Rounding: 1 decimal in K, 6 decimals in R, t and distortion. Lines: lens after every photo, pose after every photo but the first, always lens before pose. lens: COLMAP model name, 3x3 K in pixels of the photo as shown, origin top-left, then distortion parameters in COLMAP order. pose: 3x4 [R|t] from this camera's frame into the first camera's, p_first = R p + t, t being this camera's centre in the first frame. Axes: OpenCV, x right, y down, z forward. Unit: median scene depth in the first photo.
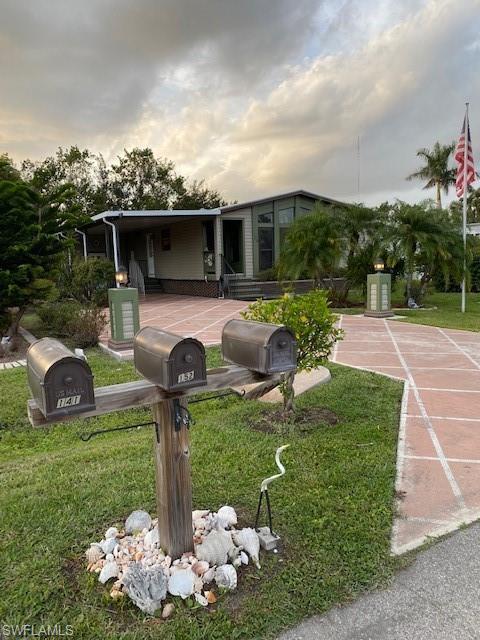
lens RADIAL K [[488.6, 0, 240.0], [0, 488.6, 320.3], [0, 0, 1]] dist [0.015345, -0.001340]
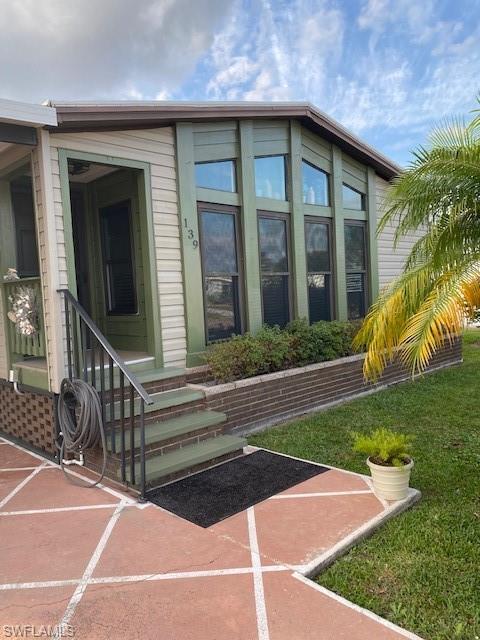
lens RADIAL K [[488.6, 0, 243.8], [0, 488.6, 320.2], [0, 0, 1]] dist [0.015345, -0.001340]
pose [[0.968055, -0.031580, 0.248742, -0.011990], [0.050362, 0.996309, -0.069509, -0.094416], [-0.245629, 0.079816, 0.966072, 0.710572]]
